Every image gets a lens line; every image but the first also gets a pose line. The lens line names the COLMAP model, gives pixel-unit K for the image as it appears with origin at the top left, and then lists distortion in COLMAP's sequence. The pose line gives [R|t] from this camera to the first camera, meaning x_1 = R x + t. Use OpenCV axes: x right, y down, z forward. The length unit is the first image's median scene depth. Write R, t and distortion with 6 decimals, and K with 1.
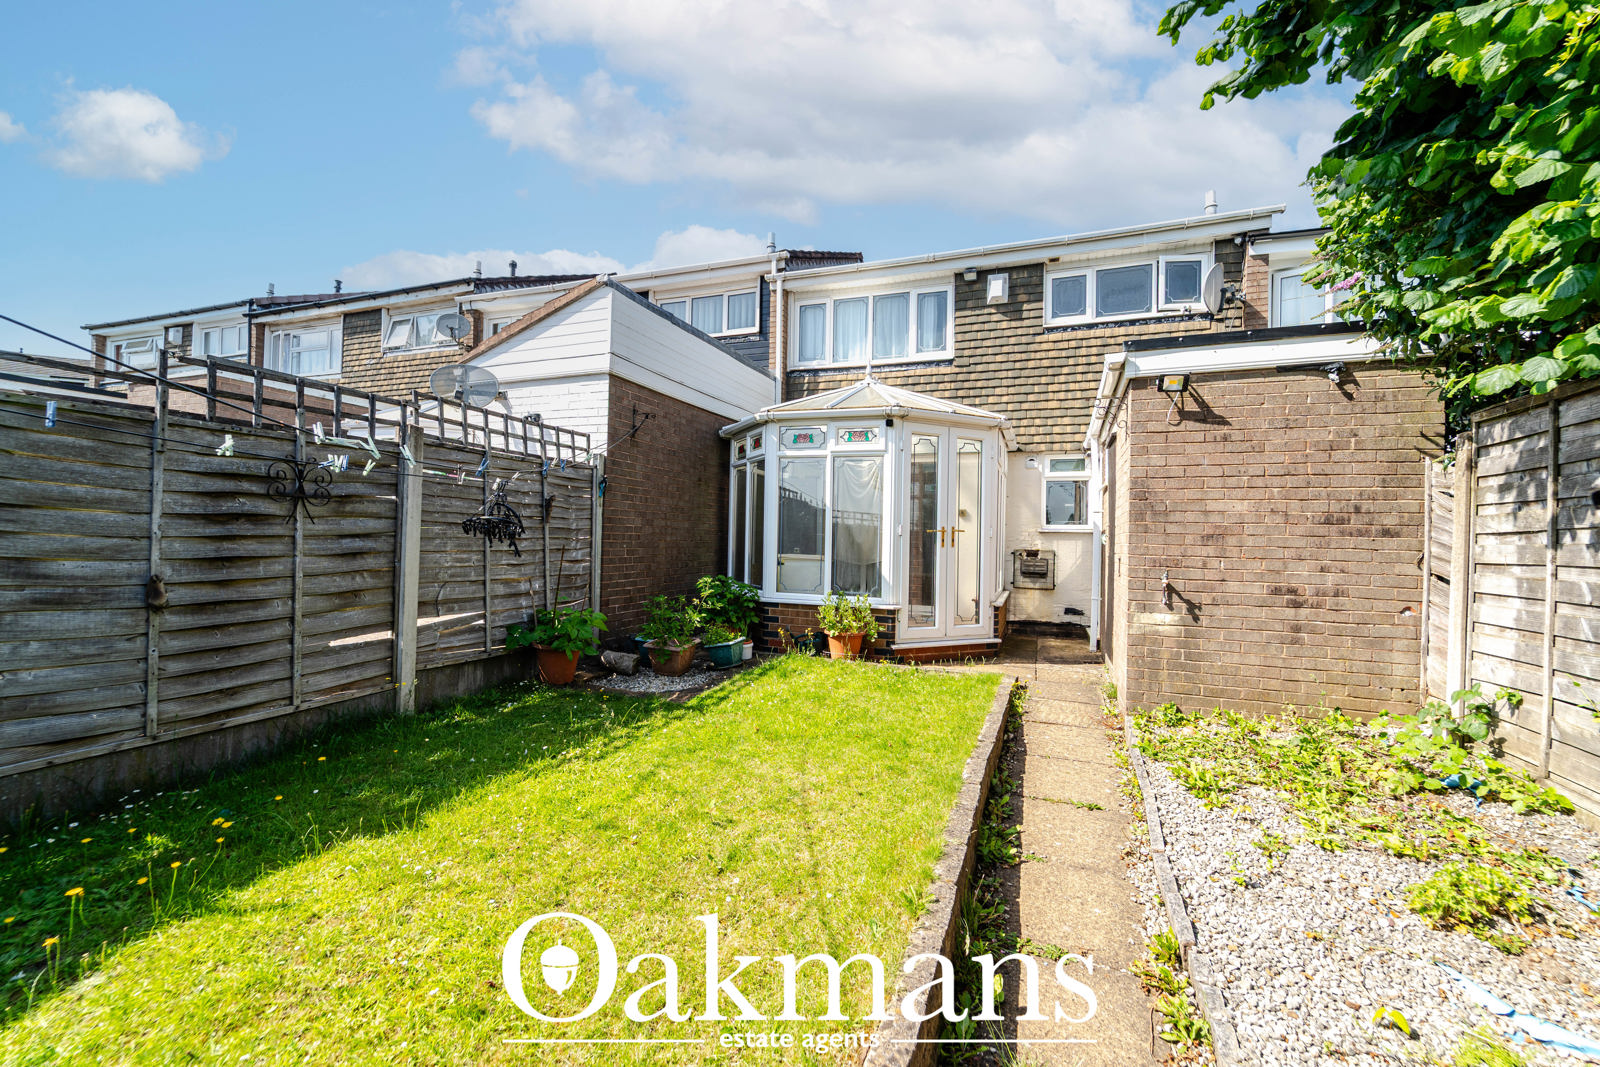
lens RADIAL K [[648.8, 0, 802.6], [0, 648.8, 530.1], [0, 0, 1]] dist [0.002853, -0.003121]
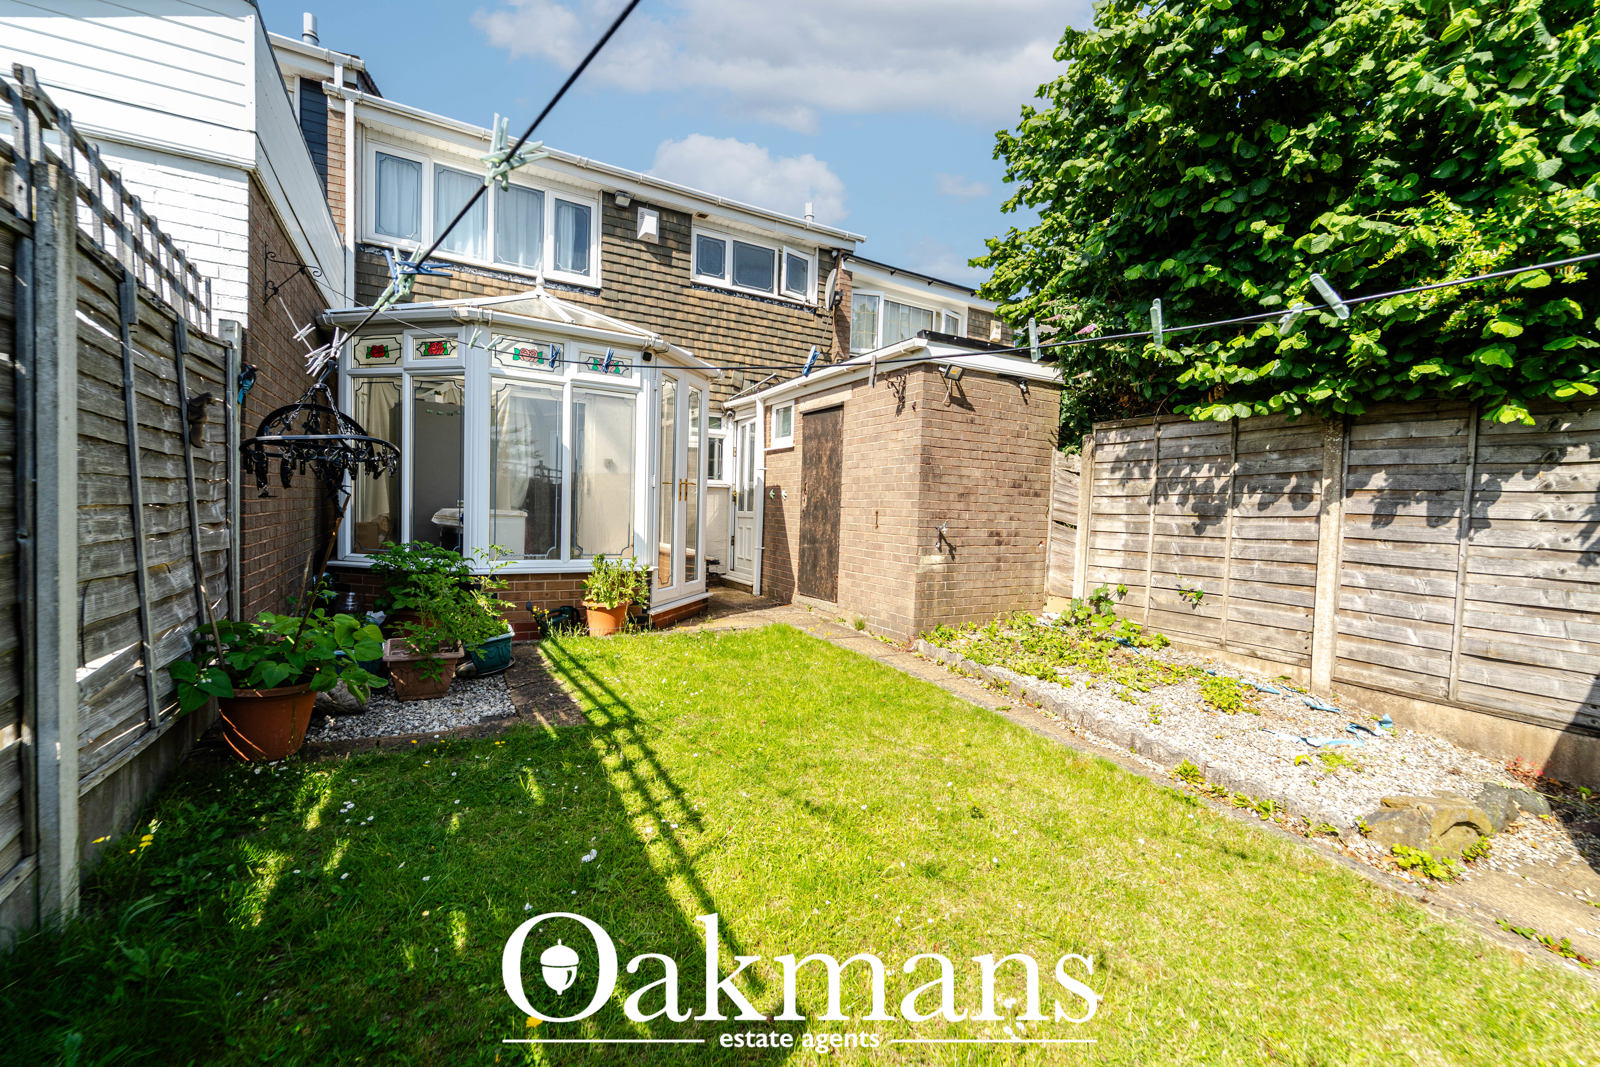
lens RADIAL K [[648.8, 0, 806.9], [0, 648.8, 534.2], [0, 0, 1]] dist [0.002853, -0.003121]
pose [[0.635477, -0.033711, 0.771384, -0.576510], [-0.027628, 0.997414, 0.066350, 0.010333], [-0.771626, -0.063475, 0.632902, 0.392078]]
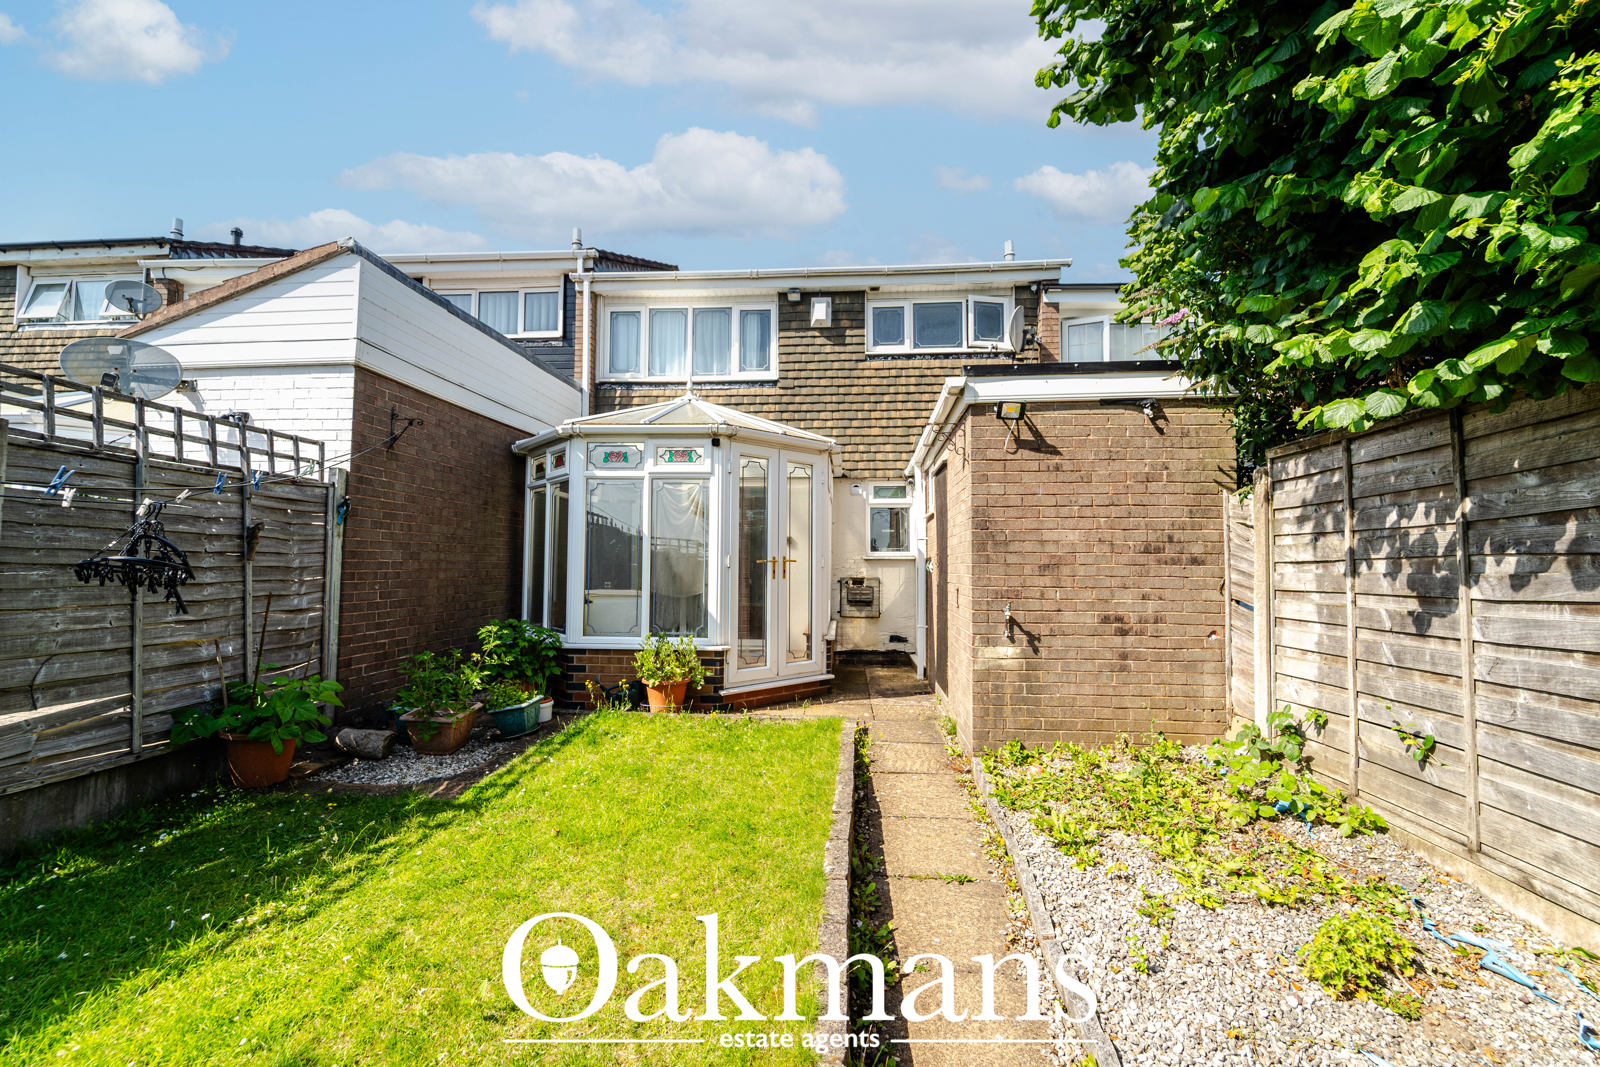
lens RADIAL K [[648.8, 0, 805.7], [0, 648.8, 531.5], [0, 0, 1]] dist [0.002853, -0.003121]
pose [[0.958201, -0.001748, 0.286091, -0.006548], [0.011819, 0.999370, -0.033479, -0.014194], [-0.285852, 0.035461, 0.957617, 0.151667]]
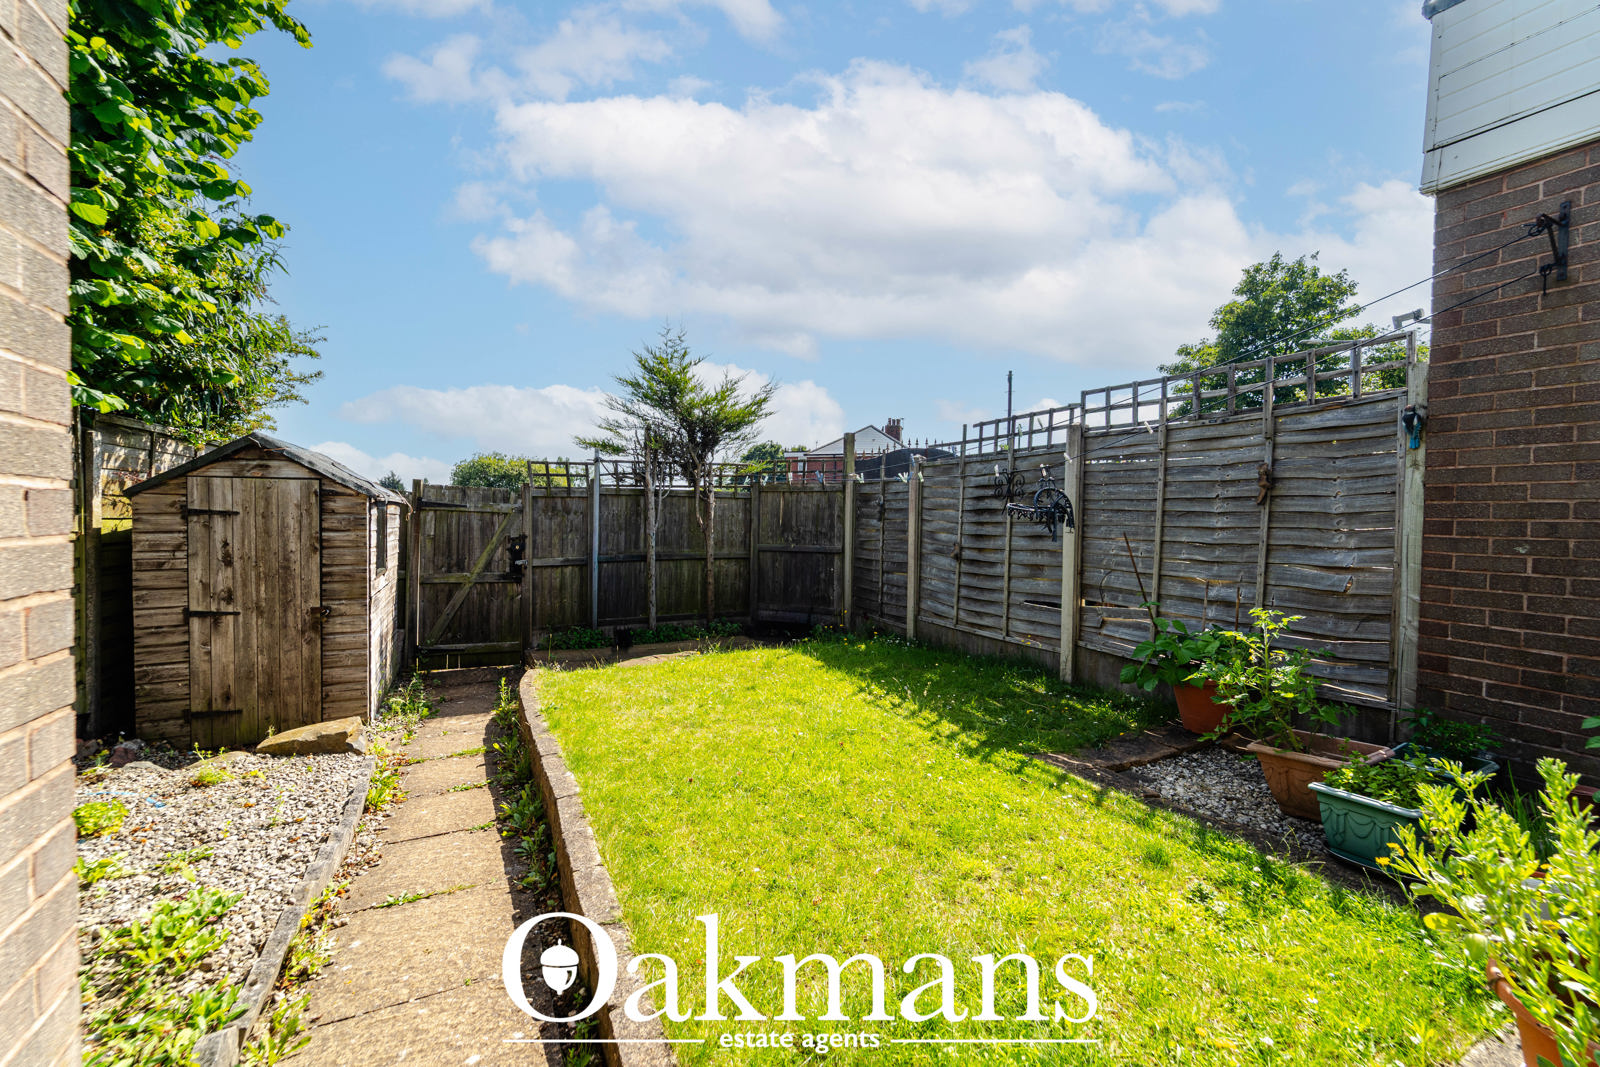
lens RADIAL K [[648.8, 0, 808.4], [0, 648.8, 536.3], [0, 0, 1]] dist [0.002853, -0.003121]
pose [[-0.663572, -0.009200, -0.748056, 0.505872], [-0.021702, 0.999740, 0.006955, 0.032079], [0.747798, 0.020849, -0.663599, 1.317789]]
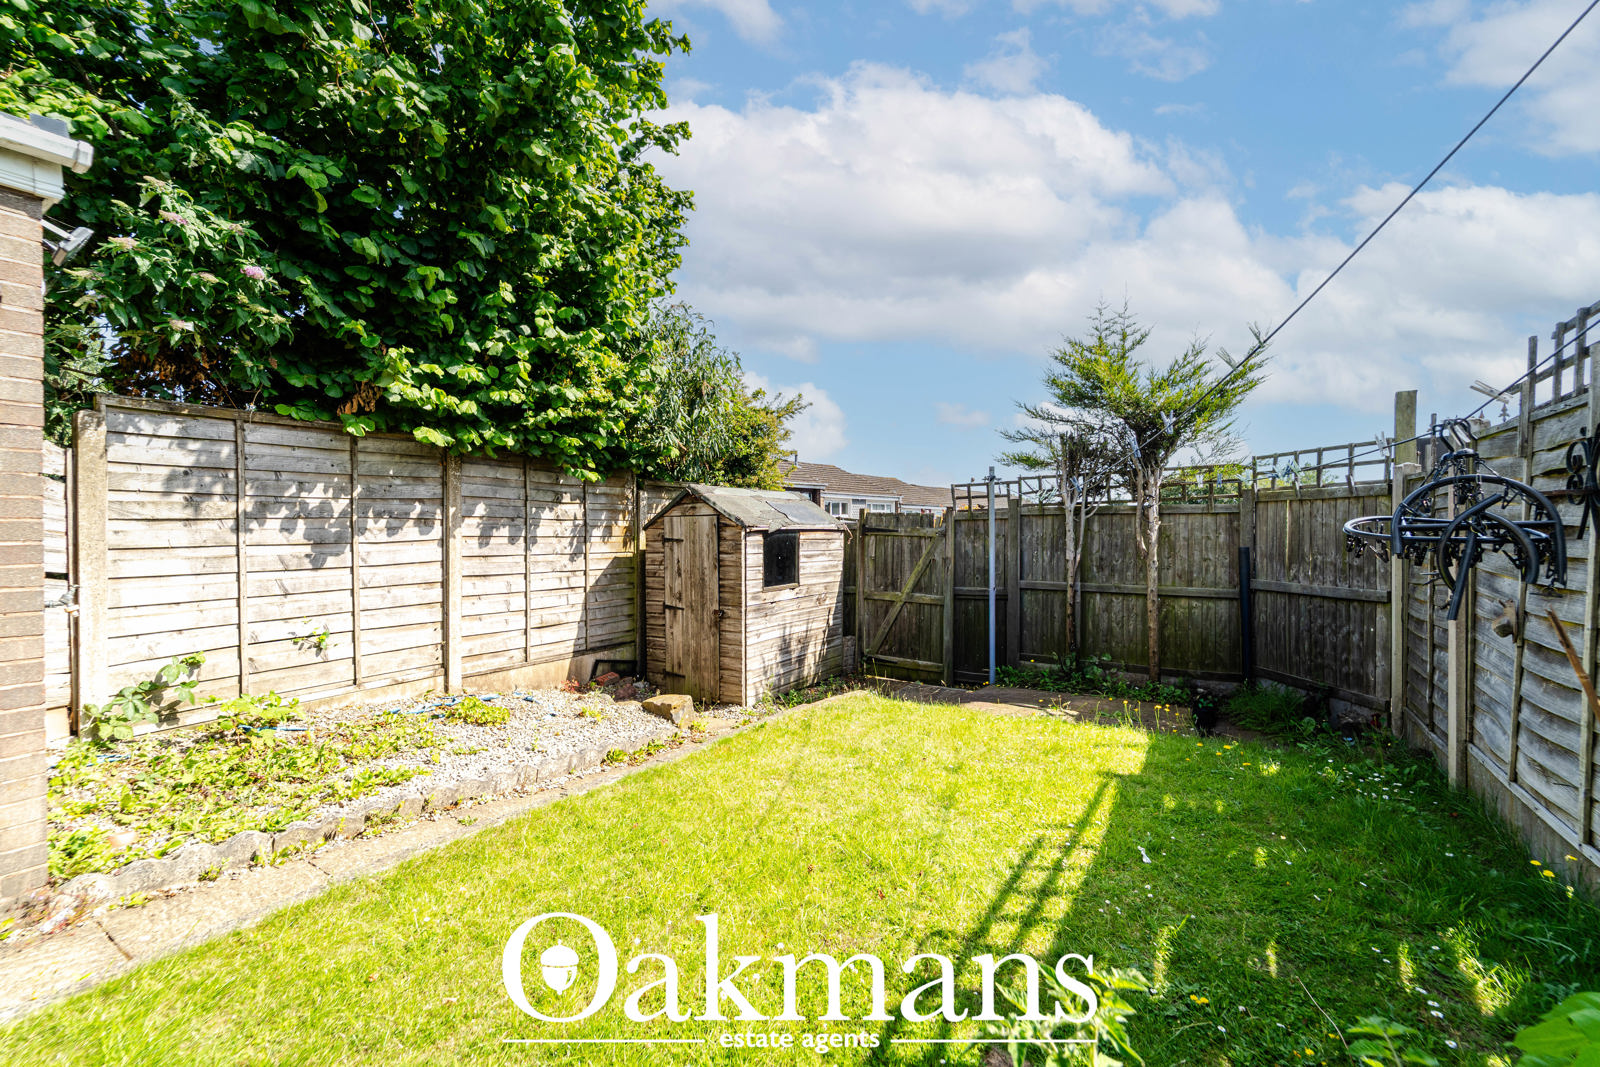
lens RADIAL K [[648.8, 0, 803.5], [0, 648.8, 528.3], [0, 0, 1]] dist [0.002853, -0.003121]
pose [[-0.981700, -0.021828, 0.189181, -0.143535], [-0.023515, 0.999701, -0.006680, 0.001164], [-0.188978, -0.011006, -0.981920, 1.381022]]
